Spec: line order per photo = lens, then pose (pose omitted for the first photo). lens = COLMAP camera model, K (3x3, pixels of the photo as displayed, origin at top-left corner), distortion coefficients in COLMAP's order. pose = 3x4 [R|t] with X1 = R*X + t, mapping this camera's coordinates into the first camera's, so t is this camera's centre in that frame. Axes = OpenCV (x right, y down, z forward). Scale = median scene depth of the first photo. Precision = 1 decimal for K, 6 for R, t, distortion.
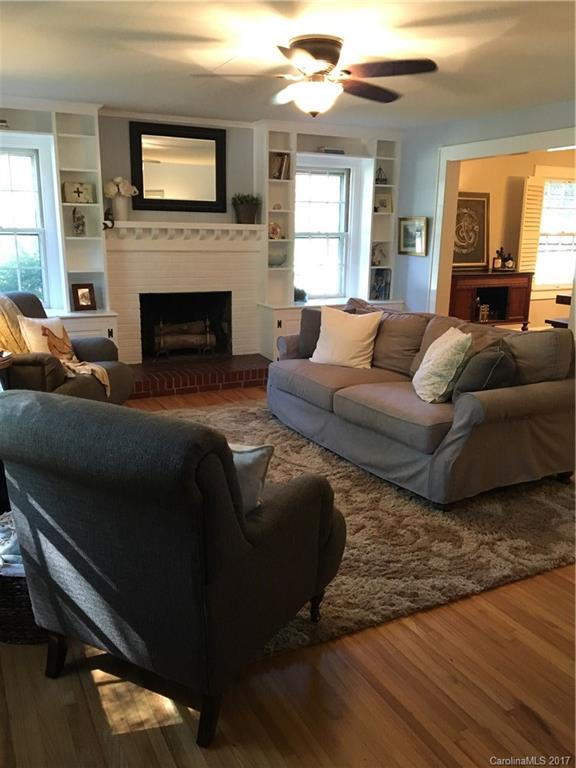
lens RADIAL K [[644.6, 0, 288.0], [0, 644.6, 384.0], [0, 0, 1]] dist [0.088981, -0.137815]
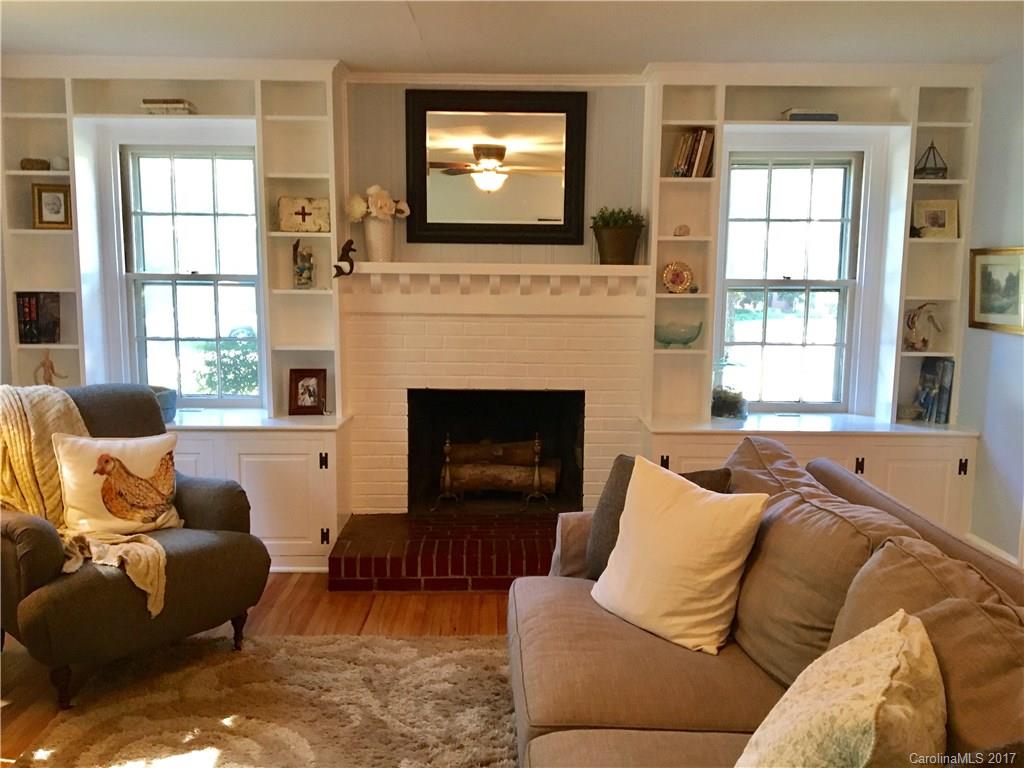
lens RADIAL K [[859.5, 0, 512.0], [0, 859.5, 384.0], [0, 0, 1]] dist [0.088981, -0.137815]
pose [[0.901160, 0.053260, -0.430202, 0.163123], [-0.099451, 0.991355, -0.085590, -0.086535], [0.421924, 0.119914, 0.898666, 0.362755]]
